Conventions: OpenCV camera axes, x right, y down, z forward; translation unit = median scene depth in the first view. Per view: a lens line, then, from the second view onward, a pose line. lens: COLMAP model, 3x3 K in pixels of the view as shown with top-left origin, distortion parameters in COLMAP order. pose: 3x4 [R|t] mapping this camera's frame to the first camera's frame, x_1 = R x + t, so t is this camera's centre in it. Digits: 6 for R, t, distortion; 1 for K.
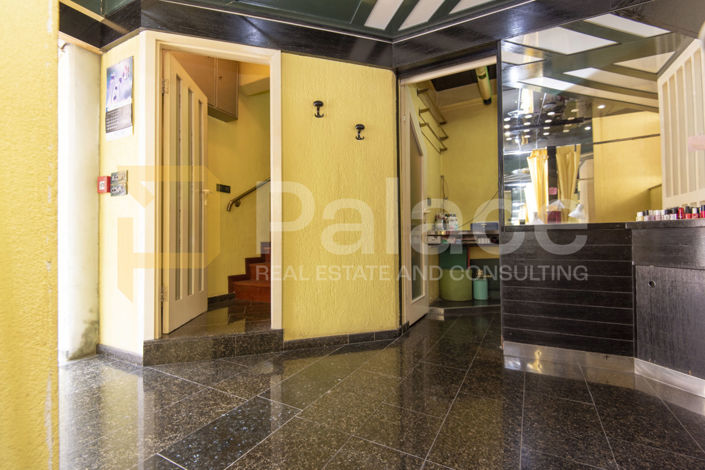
lens RADIAL K [[320.8, 0, 353.1], [0, 320.8, 231.6], [0, 0, 1]] dist [0.007107, -0.006511]
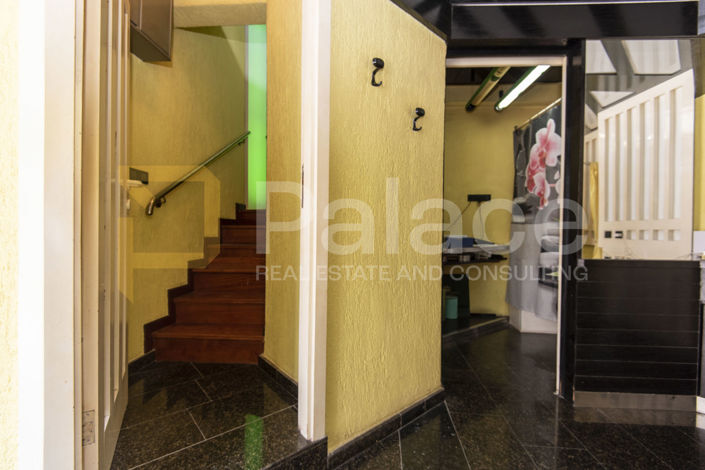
lens RADIAL K [[320.8, 0, 350.2], [0, 320.8, 233.5], [0, 0, 1]] dist [0.007107, -0.006511]
pose [[0.911647, 0.017126, 0.410618, -0.392748], [-0.030902, 0.999159, 0.026936, -0.079256], [-0.409812, -0.037245, 0.911409, 0.421808]]
